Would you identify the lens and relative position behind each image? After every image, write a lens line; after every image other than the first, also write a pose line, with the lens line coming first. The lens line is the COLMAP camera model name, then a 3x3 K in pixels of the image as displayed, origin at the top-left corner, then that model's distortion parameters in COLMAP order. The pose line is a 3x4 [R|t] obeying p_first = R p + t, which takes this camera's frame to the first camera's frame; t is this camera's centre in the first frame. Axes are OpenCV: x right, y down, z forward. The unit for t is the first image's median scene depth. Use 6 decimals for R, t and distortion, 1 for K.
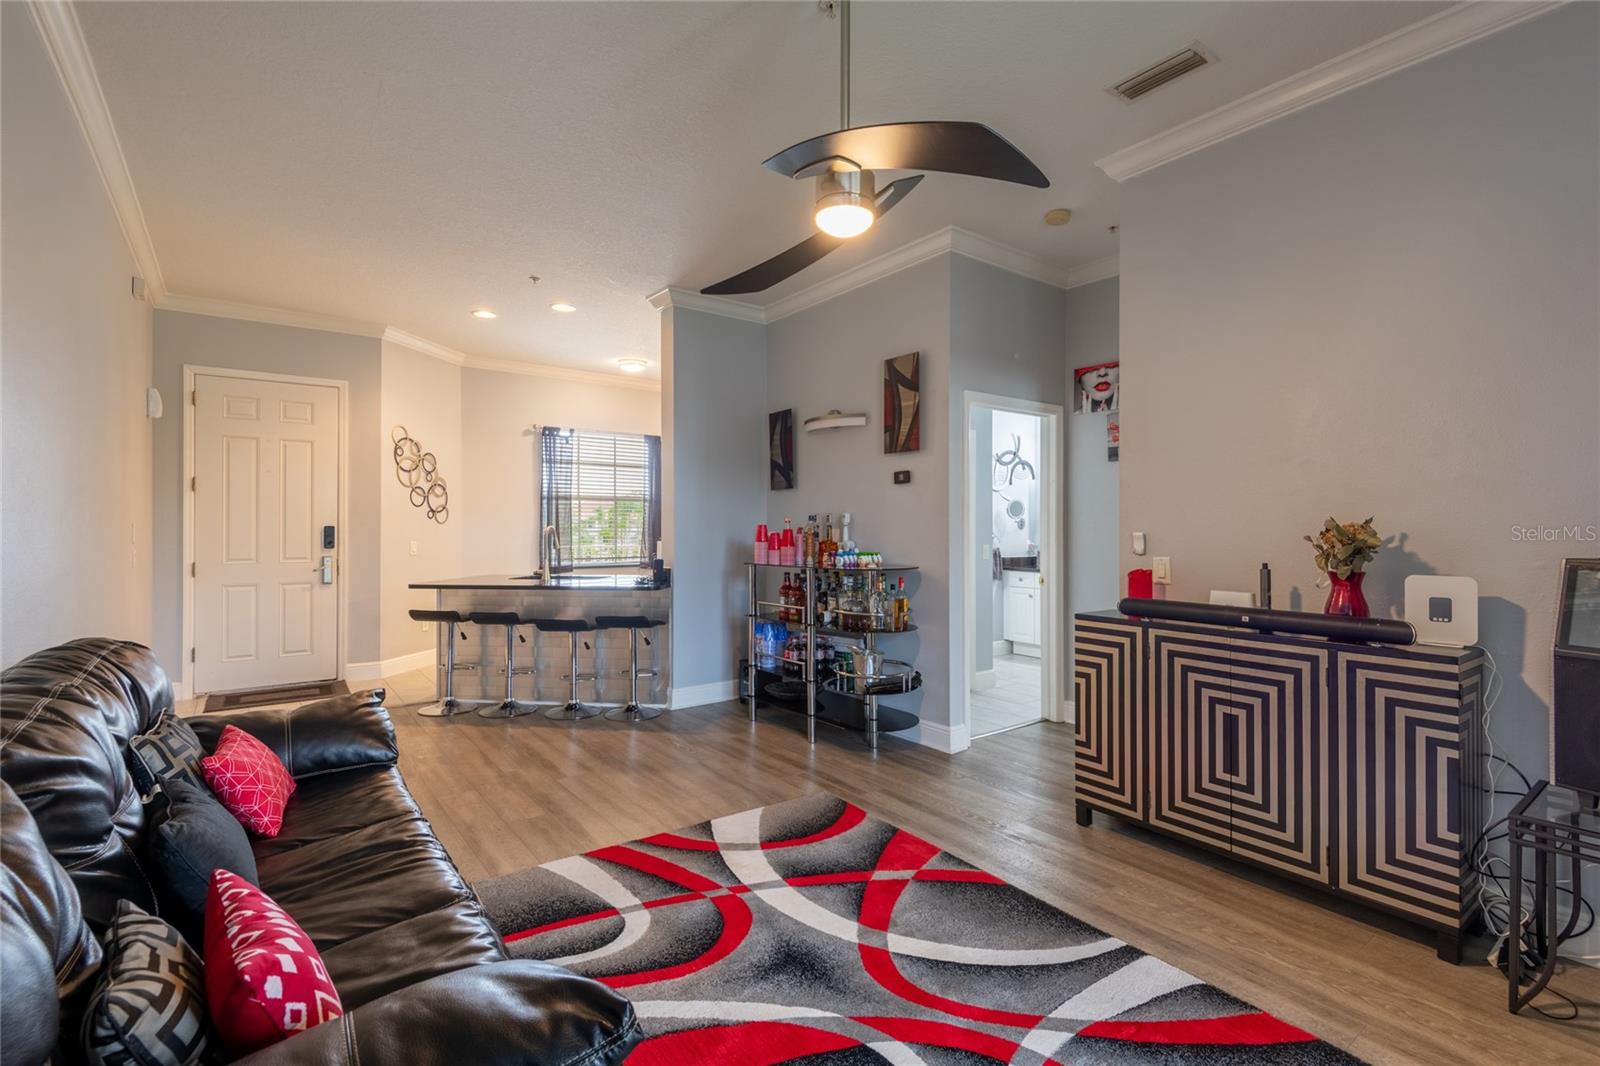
lens RADIAL K [[729.4, 0, 796.1], [0, 729.4, 522.0], [0, 0, 1]] dist [0.022889, -0.013674]
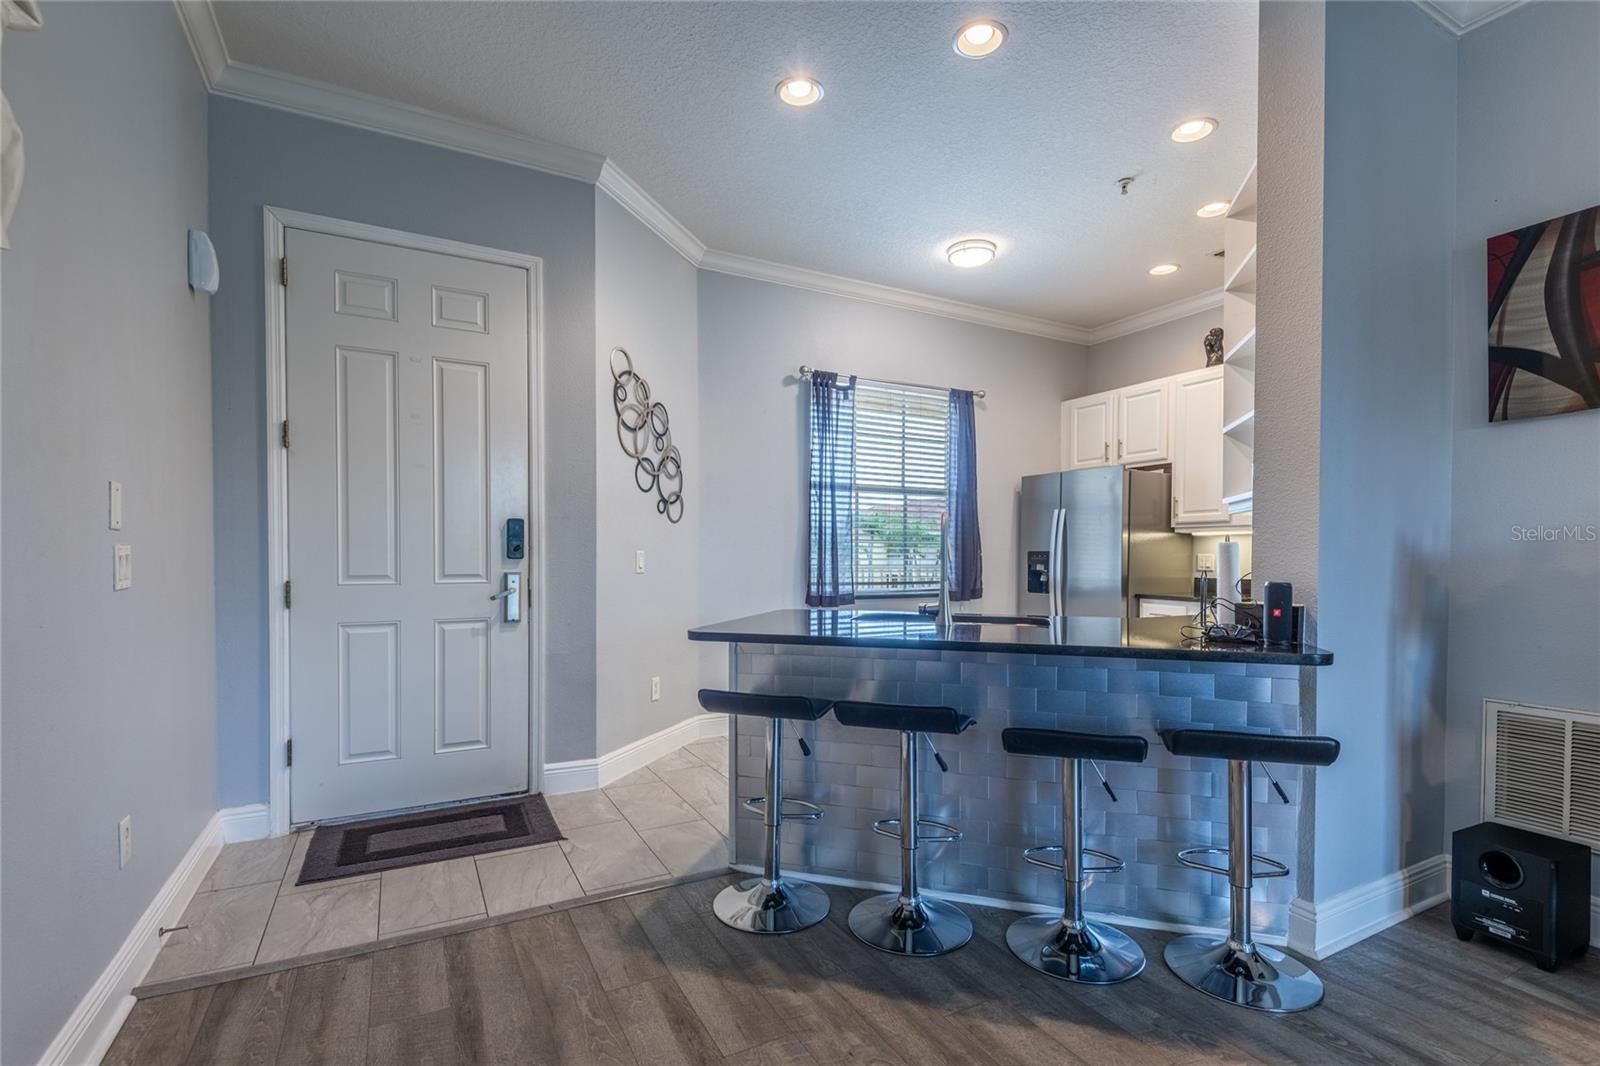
lens RADIAL K [[729.4, 0, 793.9], [0, 729.4, 565.4], [0, 0, 1]] dist [0.022889, -0.013674]
pose [[0.988257, 0.006953, -0.152641, -0.394038], [-0.003293, 0.999701, 0.024220, 0.030368], [0.152764, -0.023433, 0.987985, 0.558185]]
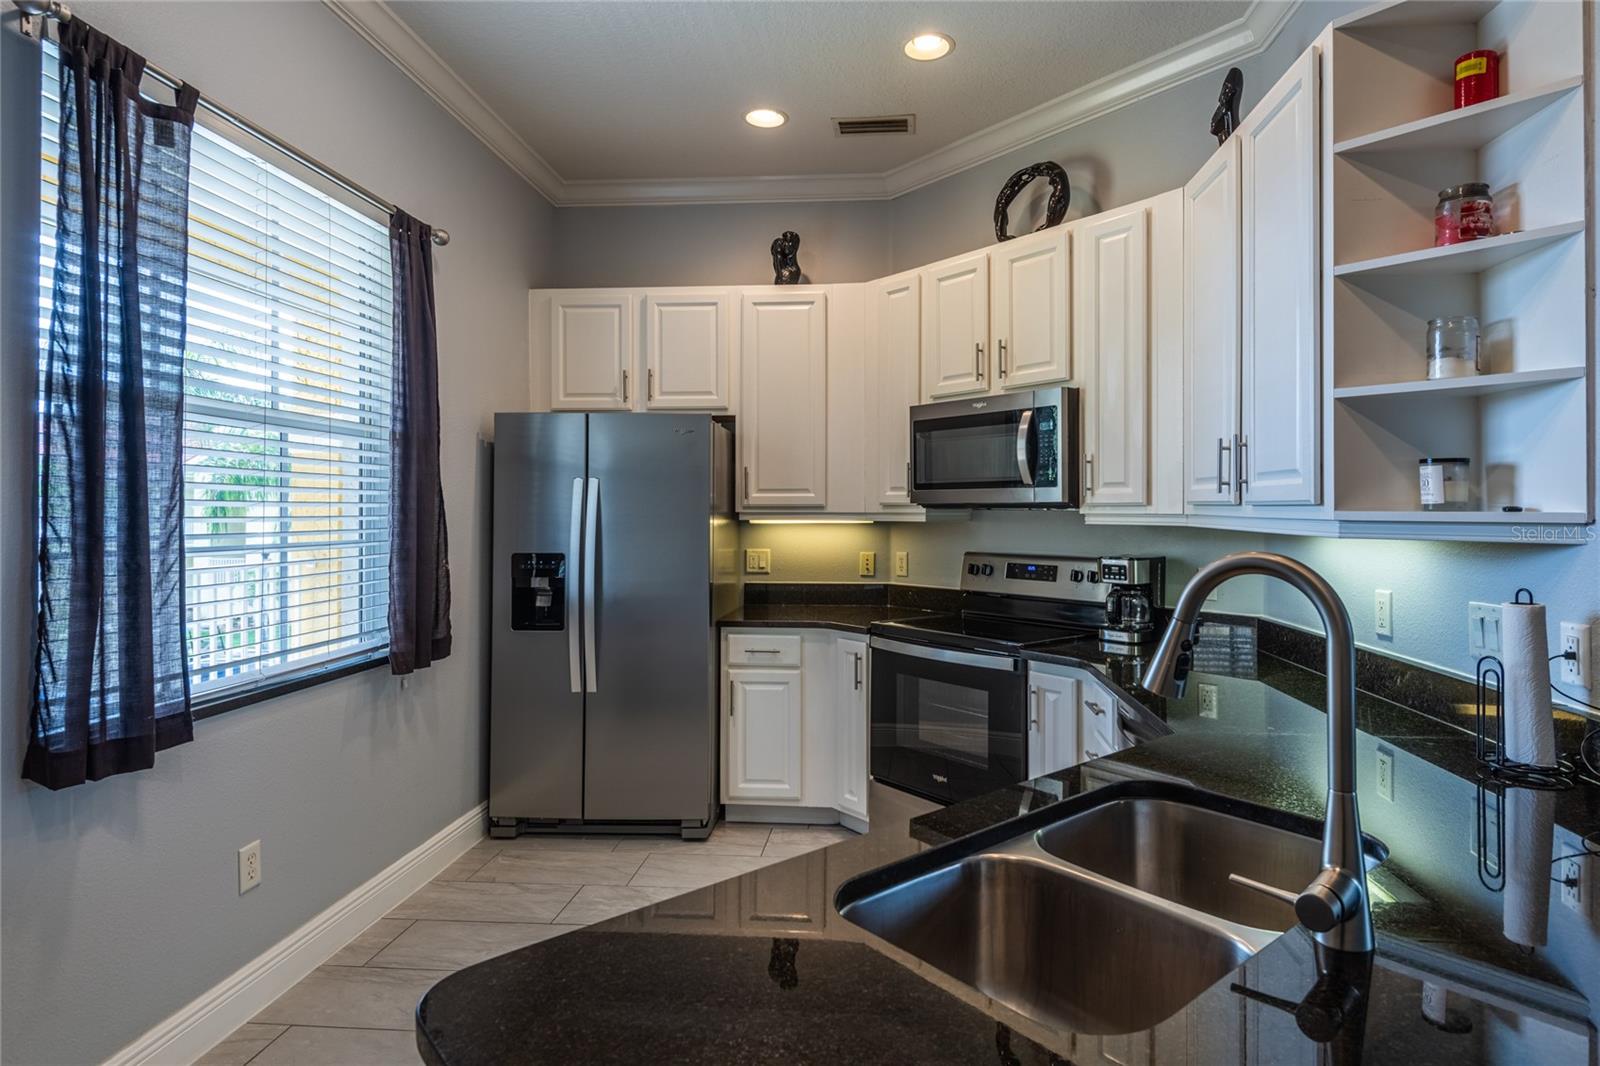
lens RADIAL K [[887.9, 0, 874.5], [0, 887.9, 505.0], [0, 0, 1]] dist [0.003696, -0.002616]
pose [[0.633887, 0.007566, 0.773389, -0.579185], [-0.003016, 0.999969, -0.007311, 0.000792], [-0.773420, 0.002301, 0.633890, 1.012652]]
